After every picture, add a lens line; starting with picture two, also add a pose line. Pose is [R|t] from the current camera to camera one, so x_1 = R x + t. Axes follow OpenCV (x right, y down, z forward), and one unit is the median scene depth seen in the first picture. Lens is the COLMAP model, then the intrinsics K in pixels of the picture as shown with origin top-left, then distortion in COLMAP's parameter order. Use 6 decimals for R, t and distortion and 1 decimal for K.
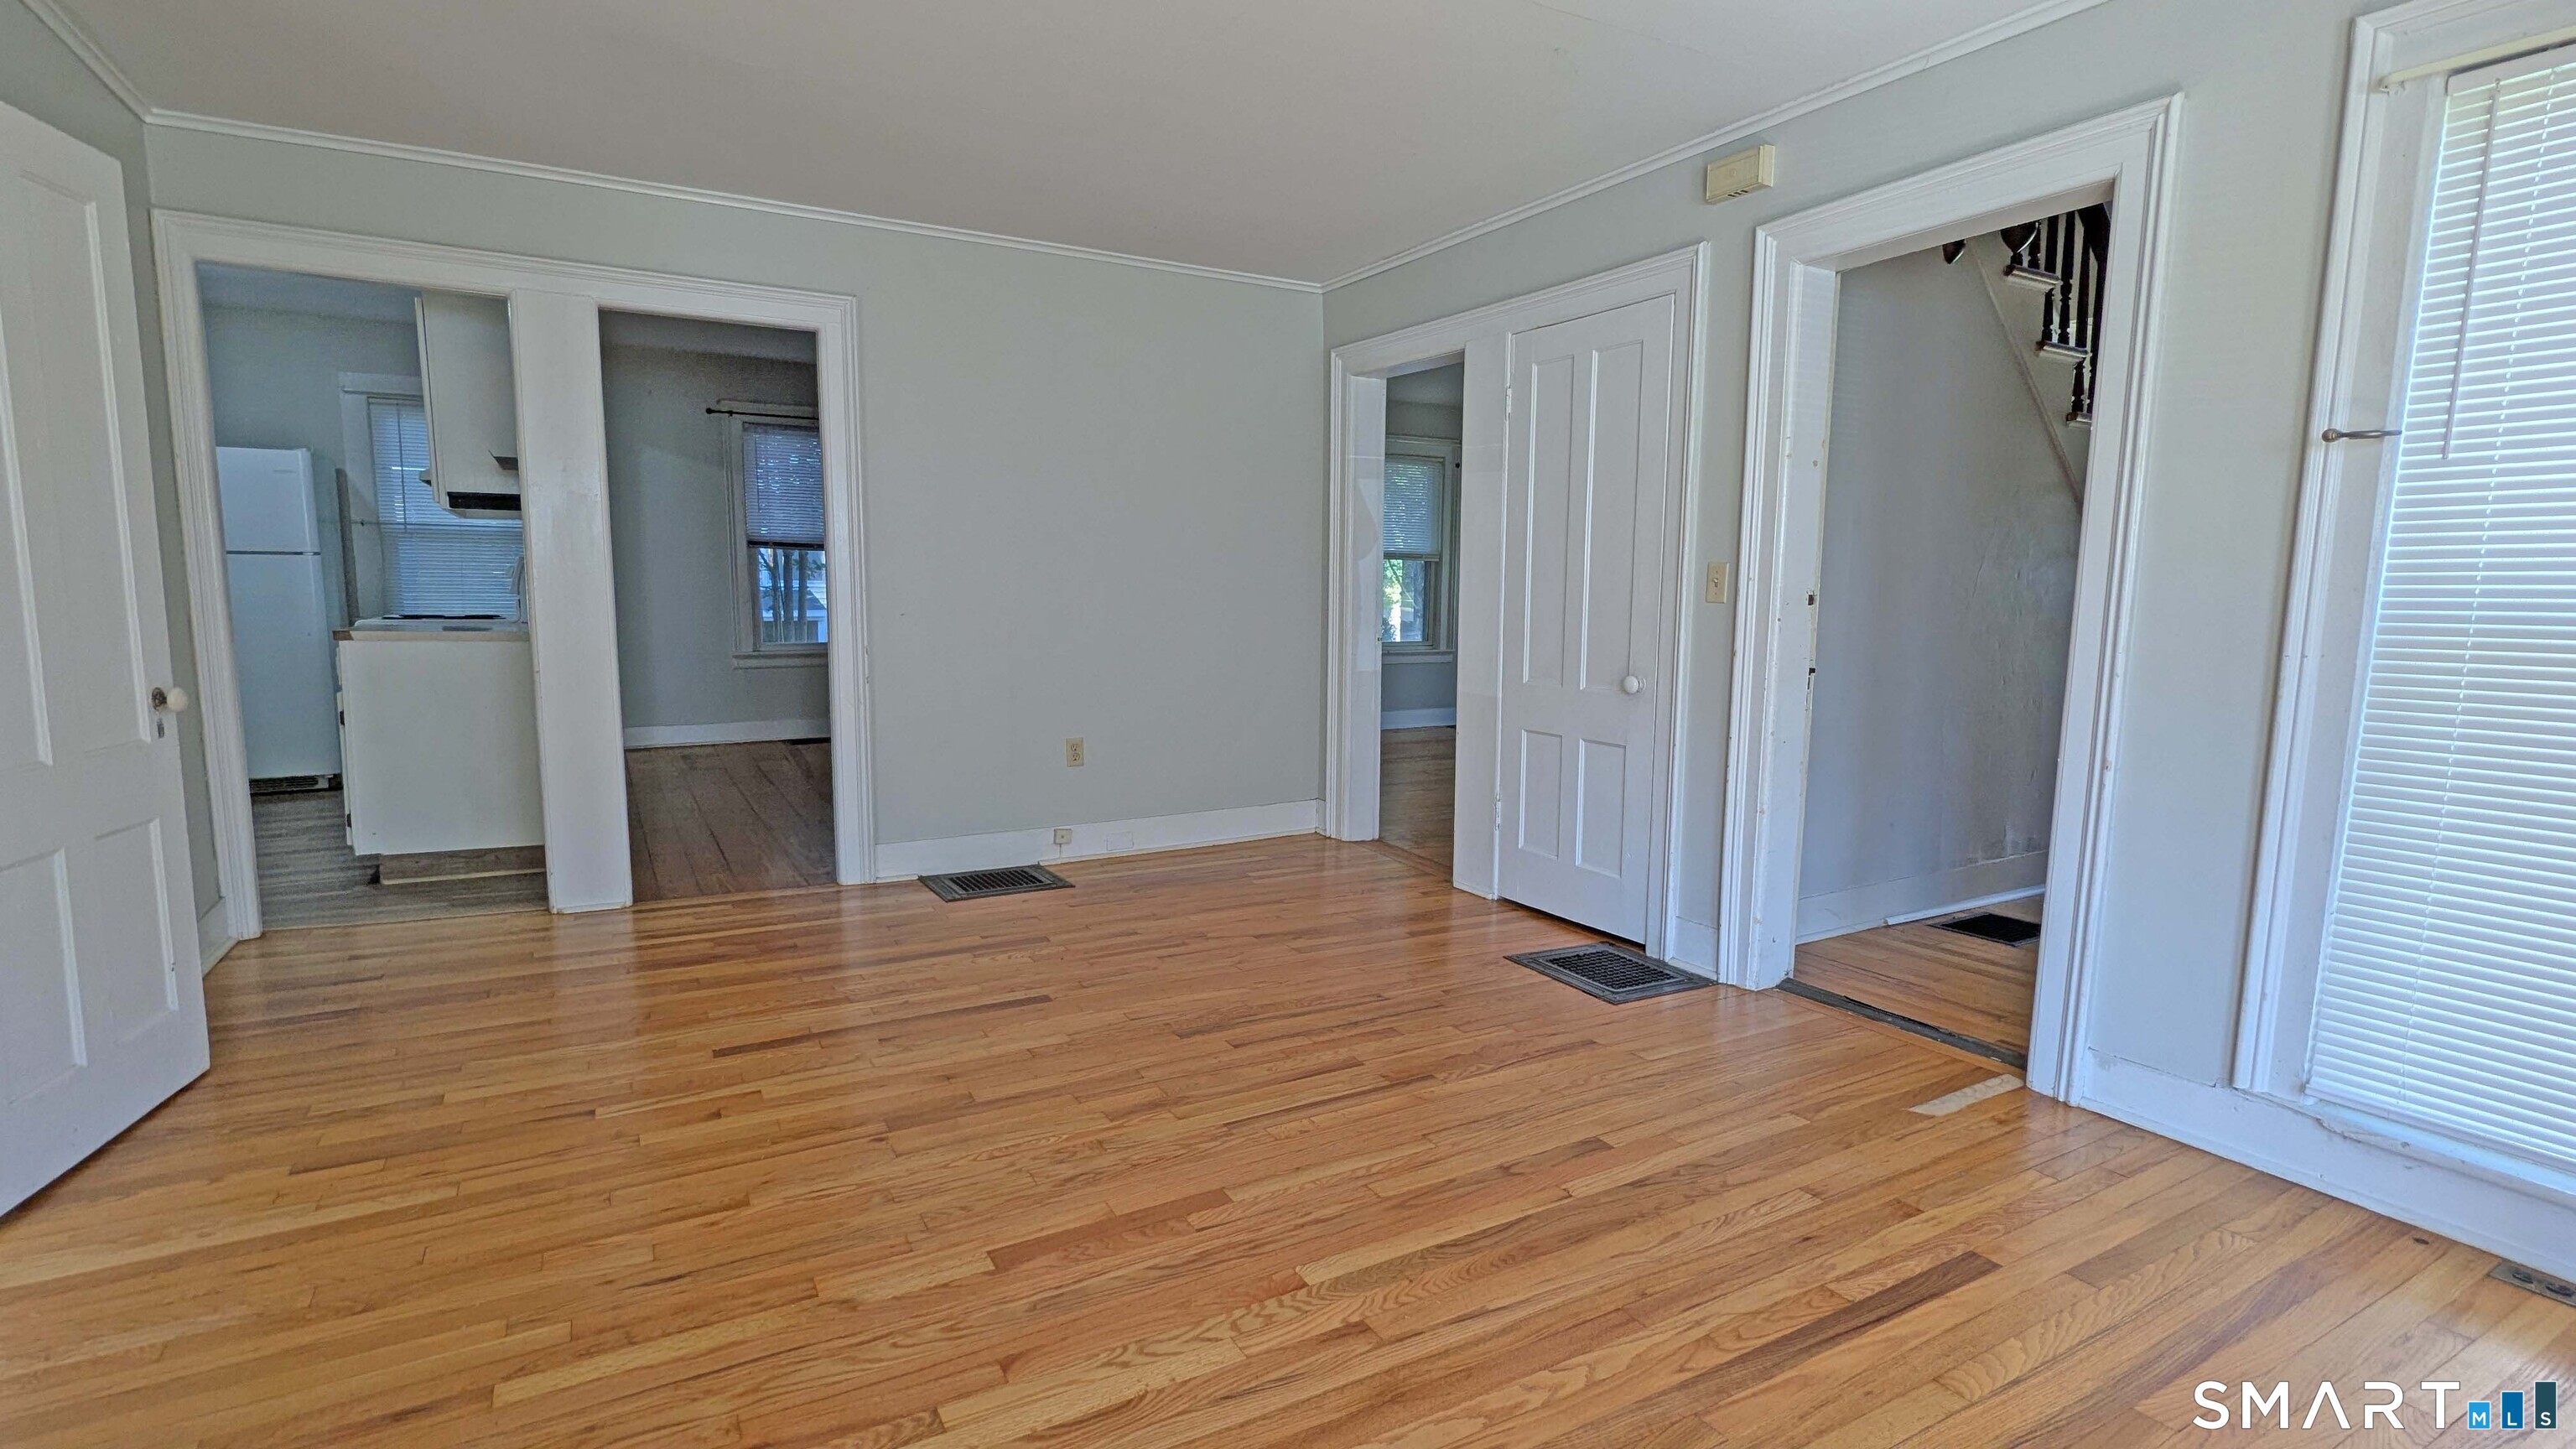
lens RADIAL K [[1212.5, 0, 1285.9], [0, 1212.5, 722.7], [0, 0, 1]] dist [-0.008242, 0.001505]
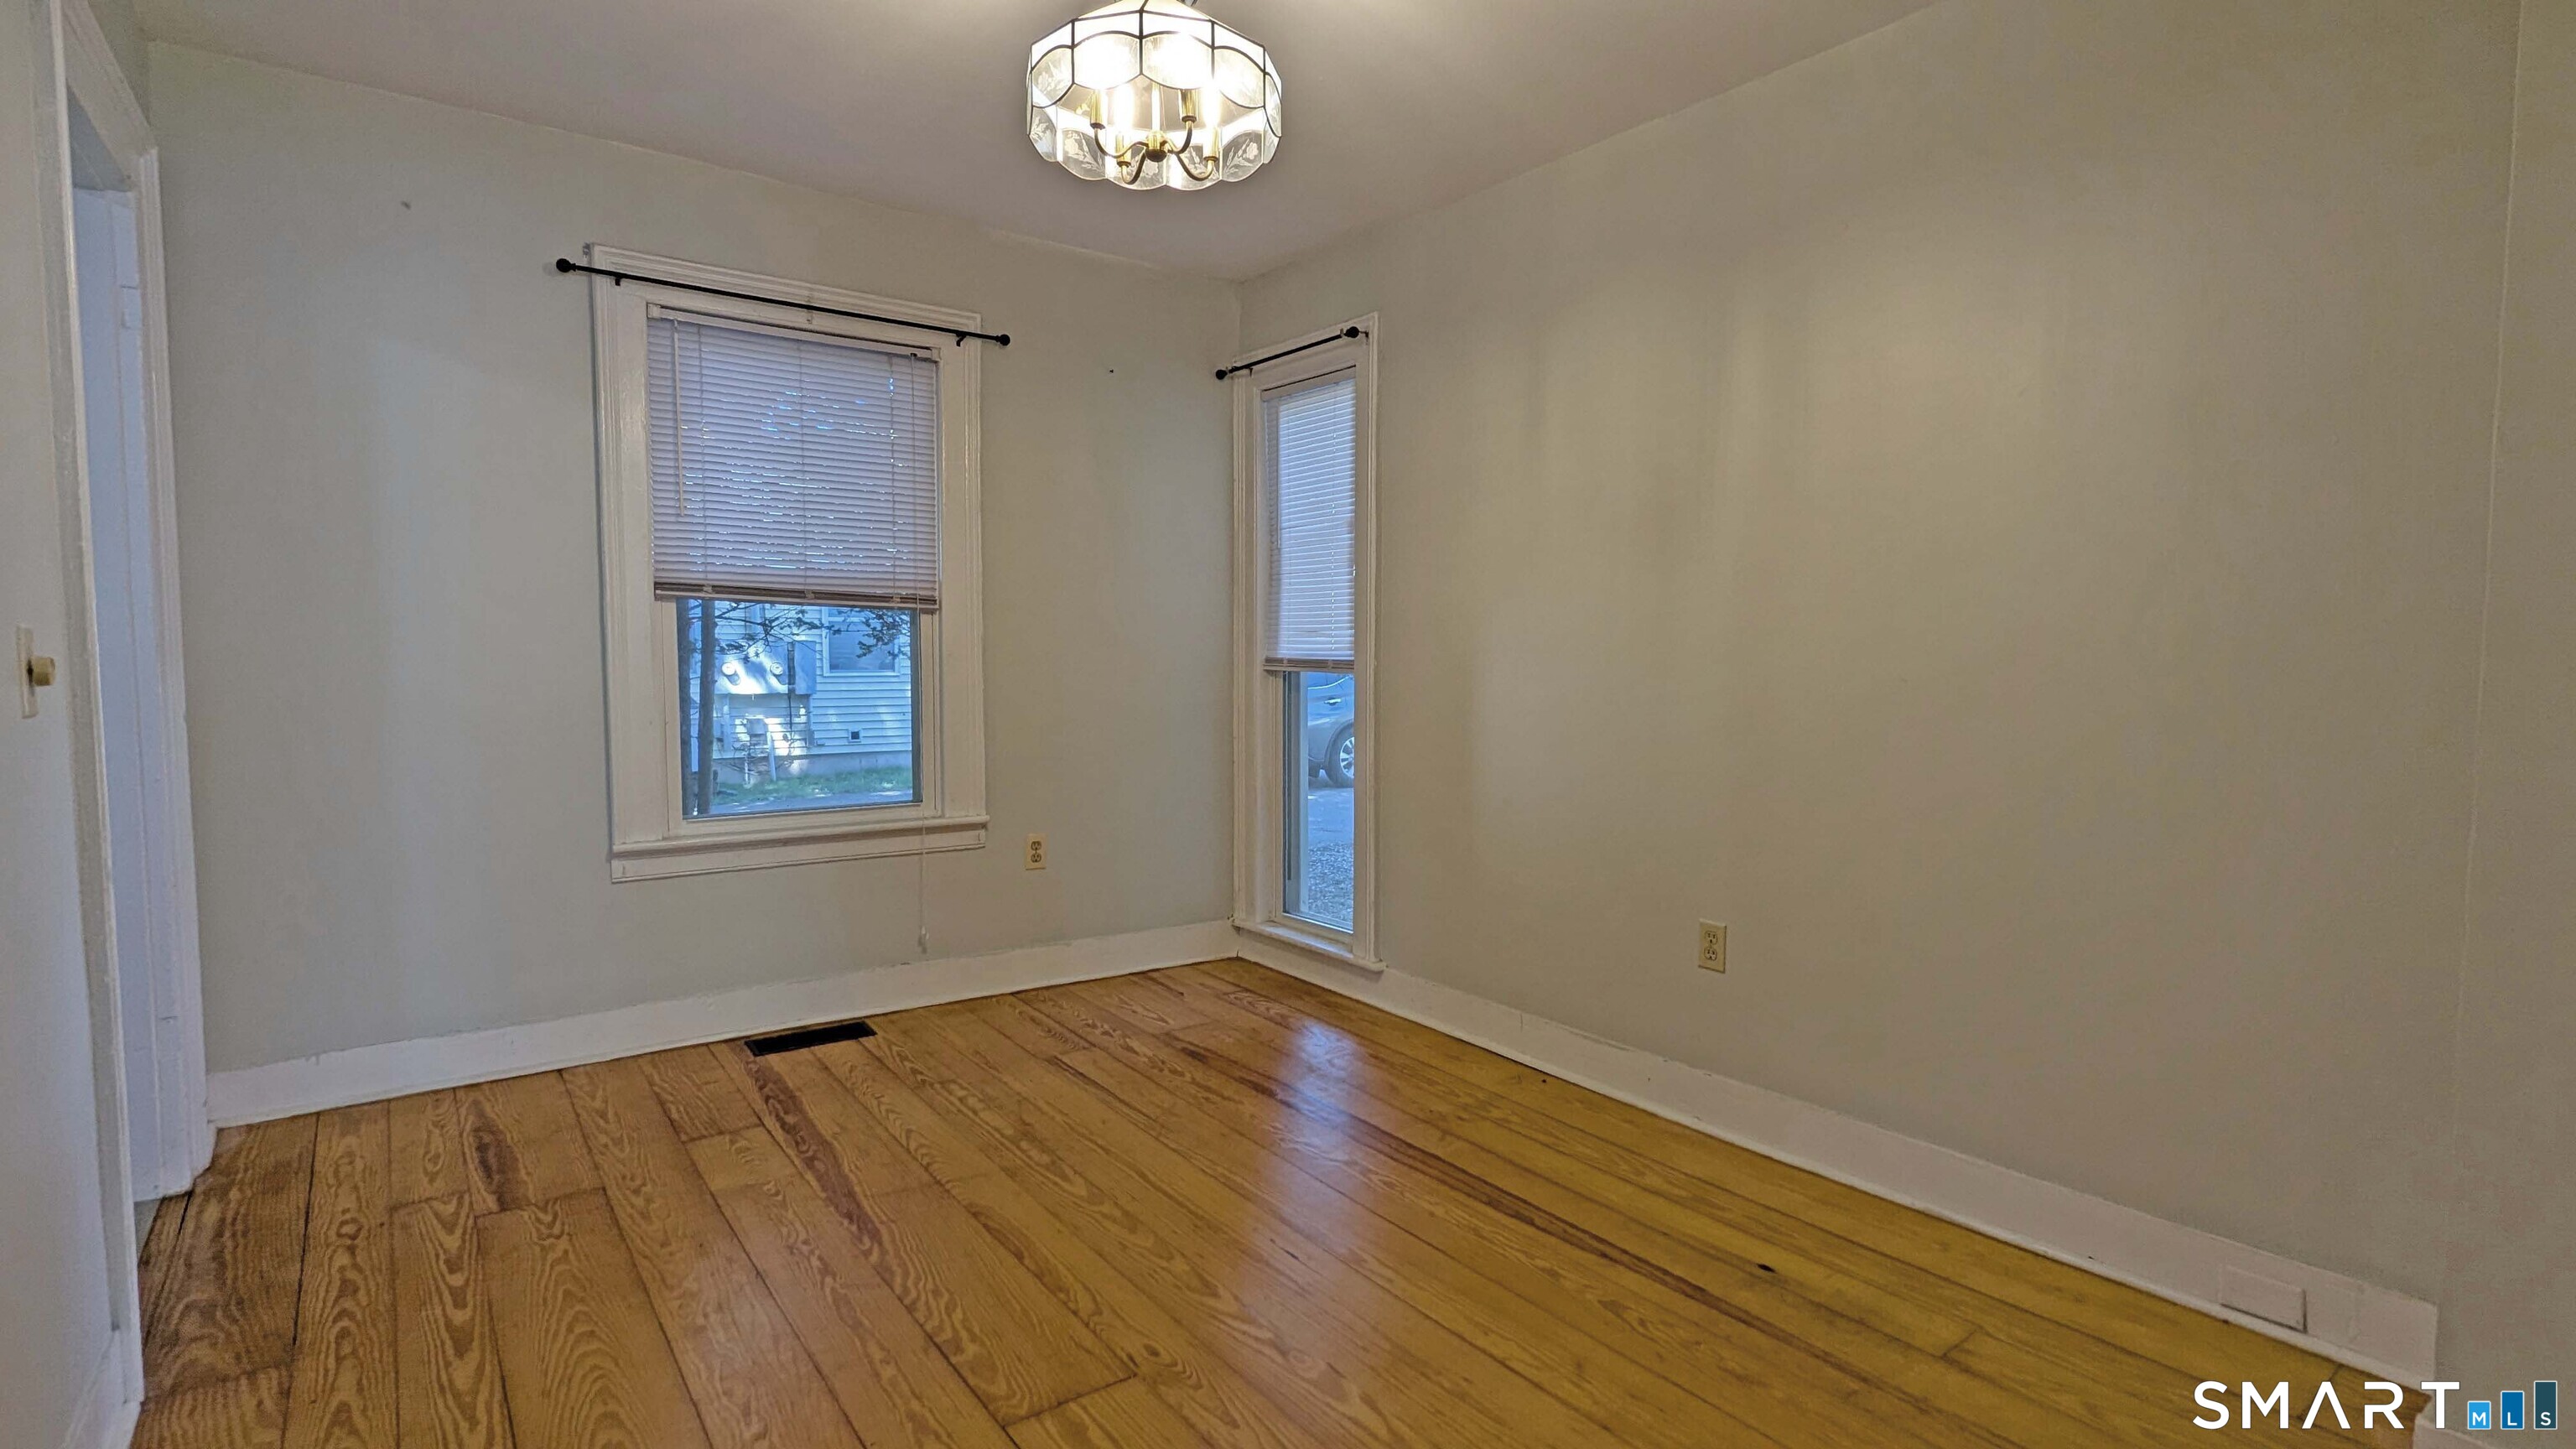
lens RADIAL K [[1212.5, 0, 1290.4], [0, 1212.5, 725.8], [0, 0, 1]] dist [-0.008242, 0.001505]
pose [[0.993053, -0.012846, 0.116963, -0.279805], [0.018943, 0.998511, -0.051159, -0.075898], [-0.116132, 0.053019, 0.991818, 0.569100]]
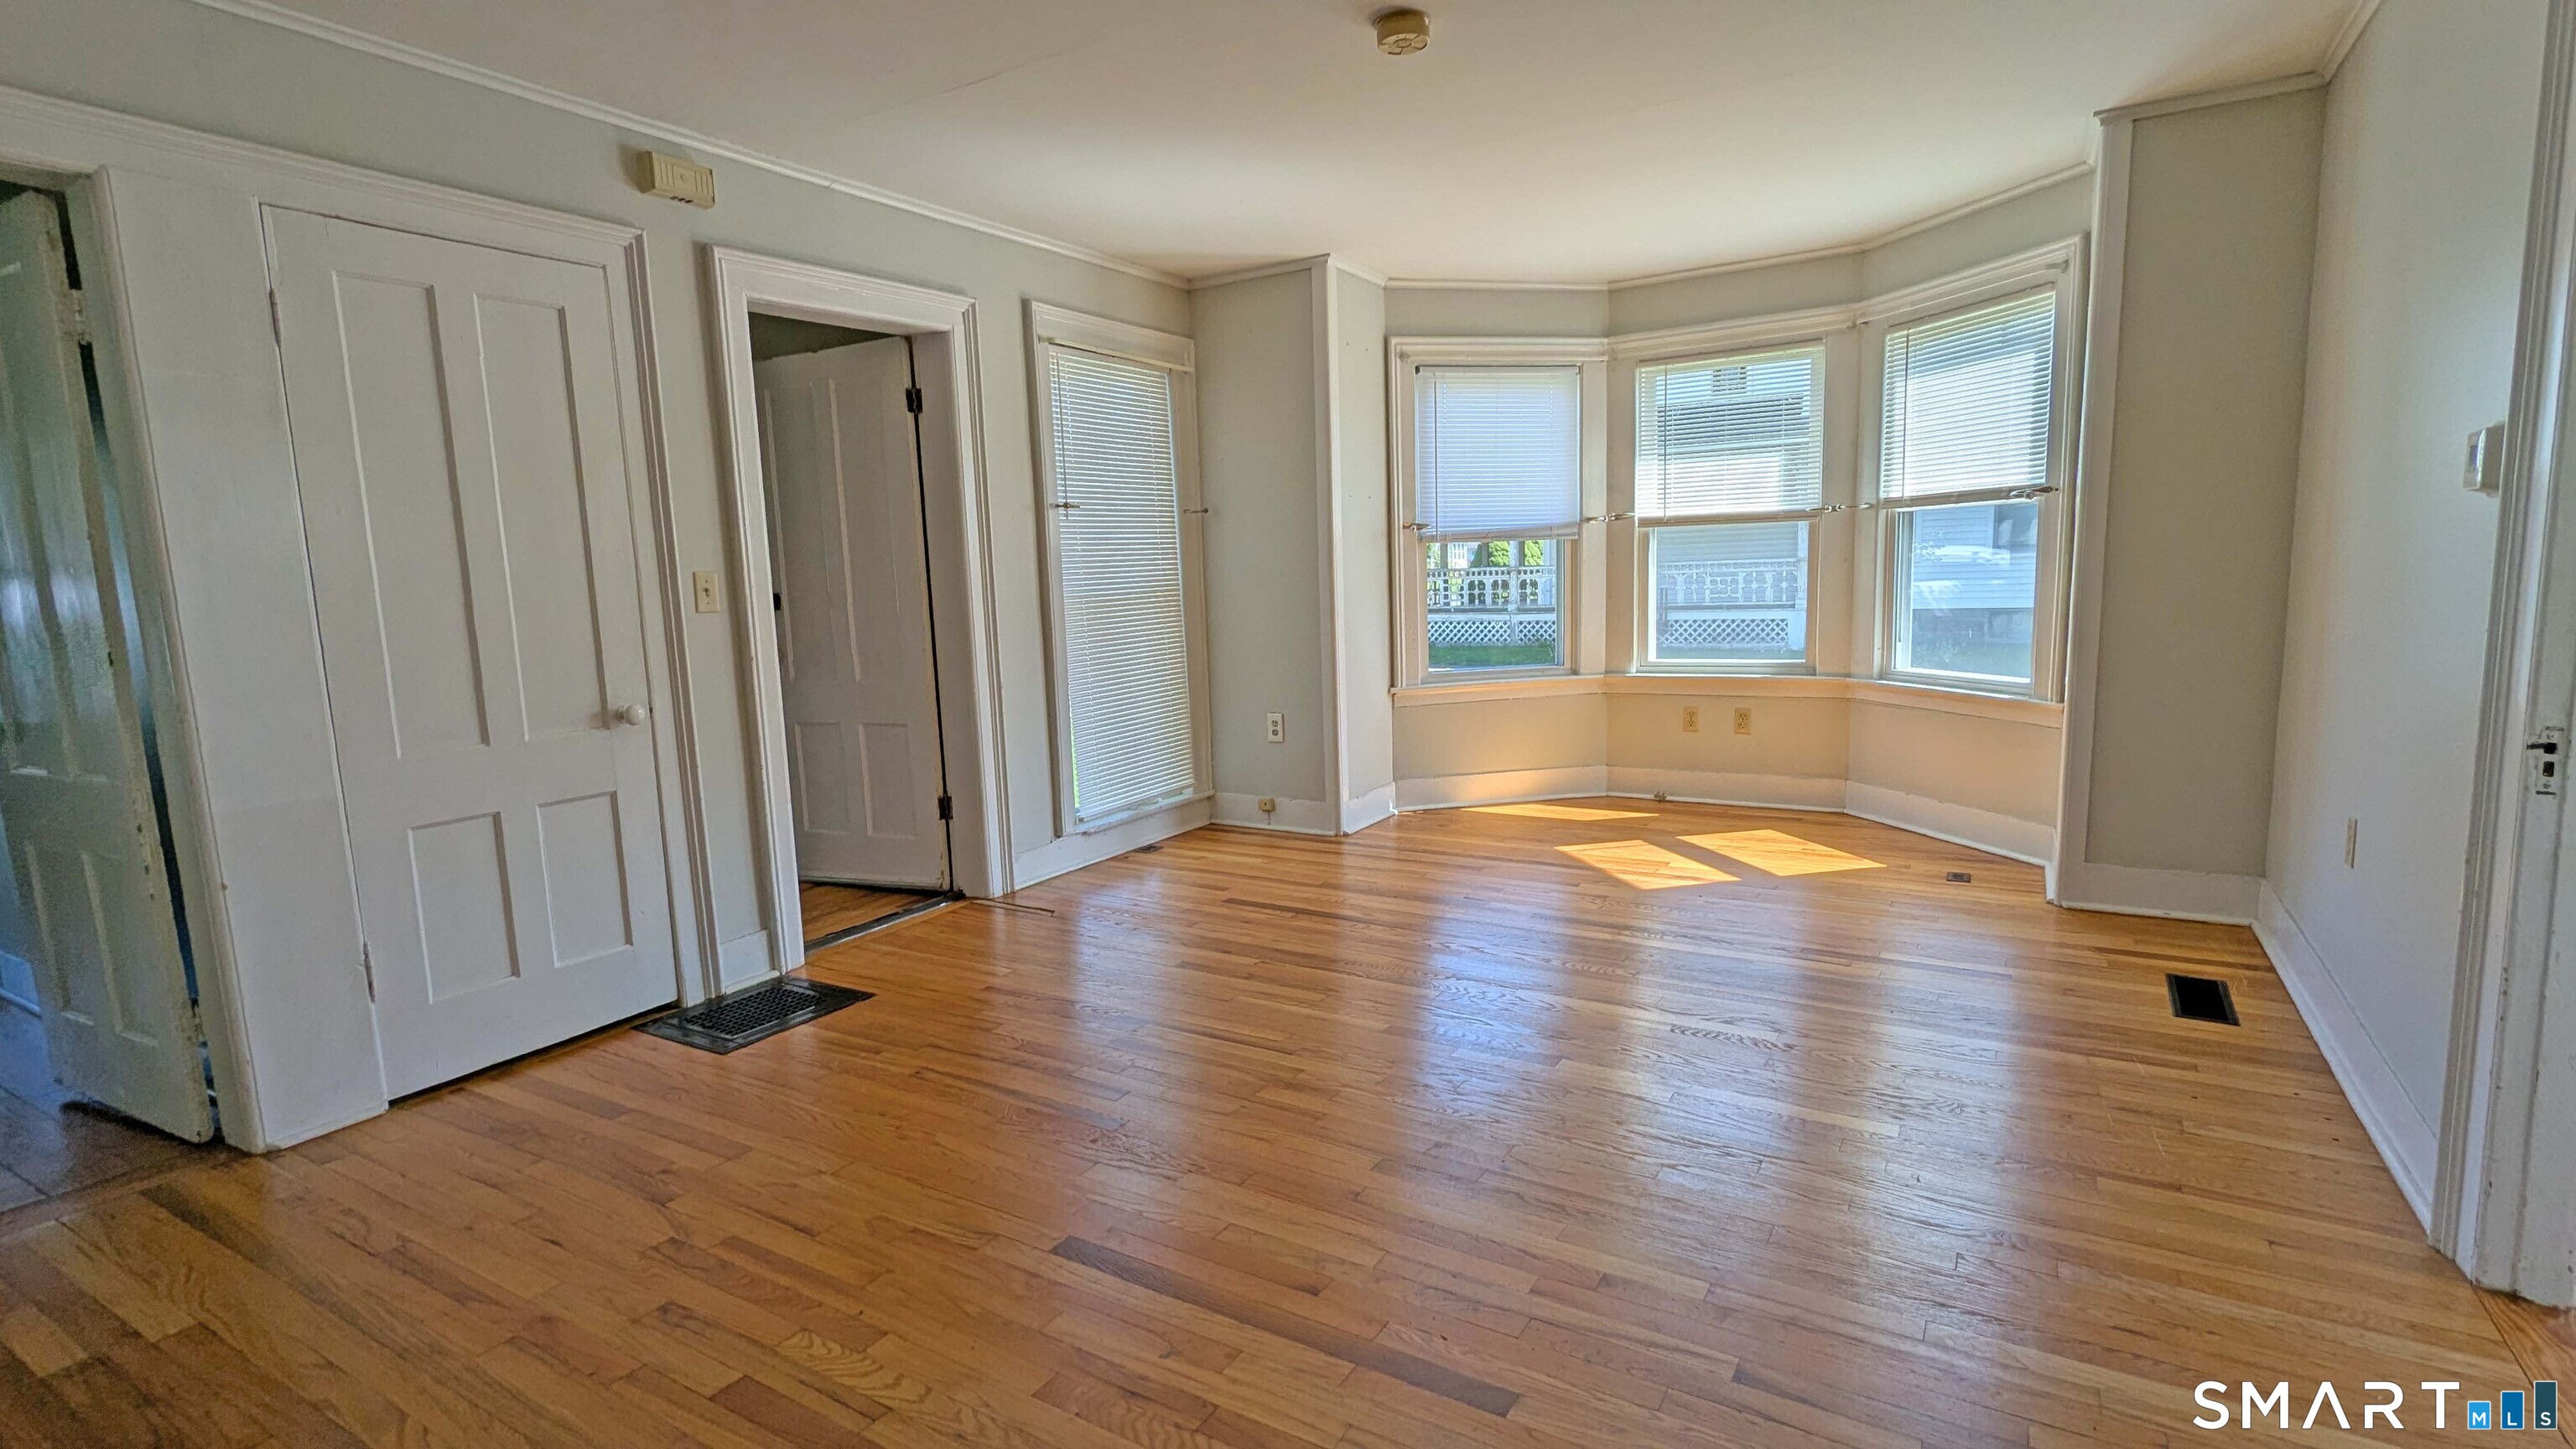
lens RADIAL K [[1212.5, 0, 1293.0], [0, 1212.5, 726.8], [0, 0, 1]] dist [-0.008242, 0.001505]
pose [[-0.476439, -0.112708, 0.871953, -0.842158], [0.138244, 0.969809, 0.200893, -0.161063], [-0.868271, 0.216256, -0.446474, 1.207175]]
